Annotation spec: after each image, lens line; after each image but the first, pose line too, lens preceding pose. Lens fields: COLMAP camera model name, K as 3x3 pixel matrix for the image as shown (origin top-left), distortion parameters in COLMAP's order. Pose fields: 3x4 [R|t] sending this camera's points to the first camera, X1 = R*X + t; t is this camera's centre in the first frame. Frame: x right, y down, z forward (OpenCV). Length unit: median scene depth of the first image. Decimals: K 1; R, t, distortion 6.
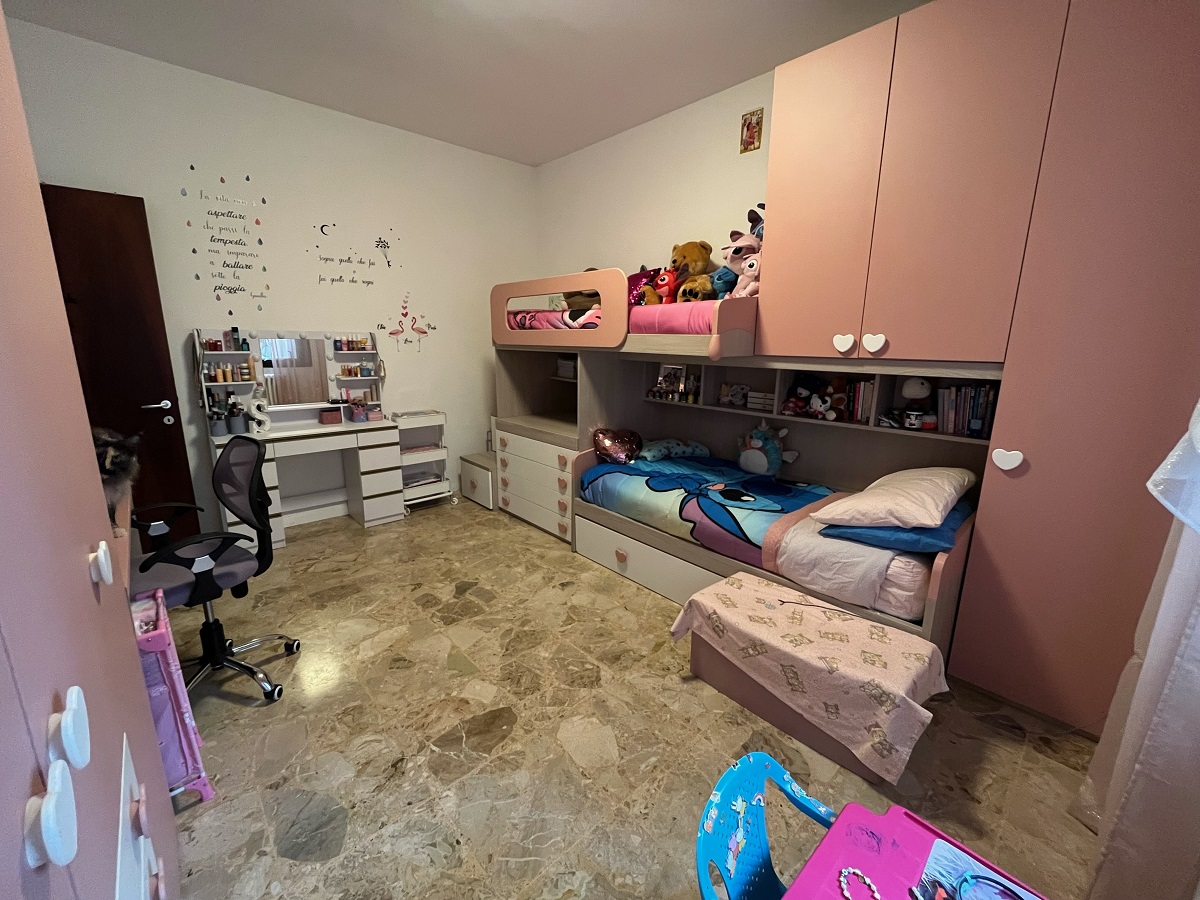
lens RADIAL K [[490.0, 0, 597.6], [0, 490.0, 447.6], [0, 0, 1]] dist [-0.003880, -0.000371]
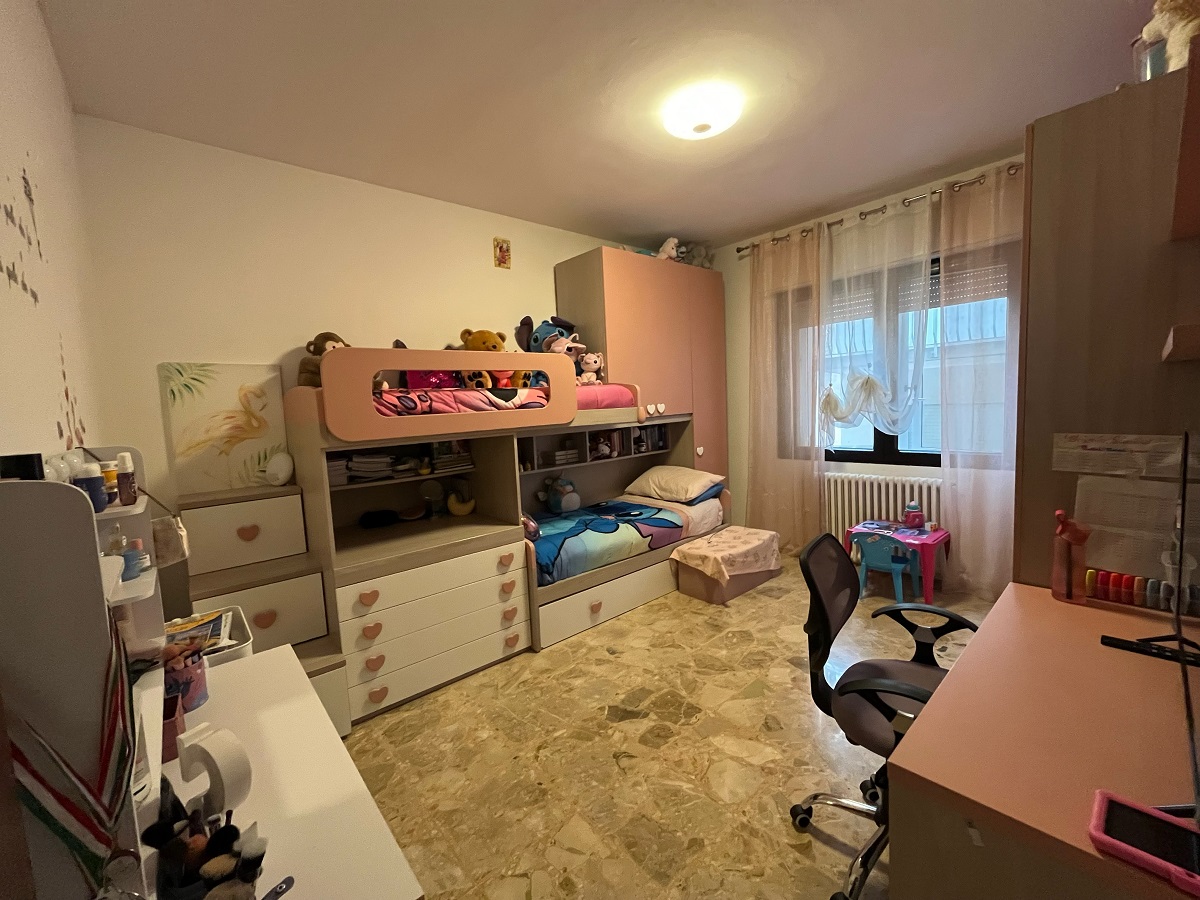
lens RADIAL K [[490.0, 0, 597.5], [0, 490.0, 447.0], [0, 0, 1]] dist [-0.003880, -0.000371]
pose [[0.020797, -0.103751, 0.994386, -1.039288], [0.265289, 0.959520, 0.094564, -0.233703], [-0.963944, 0.261833, 0.047480, 0.876654]]
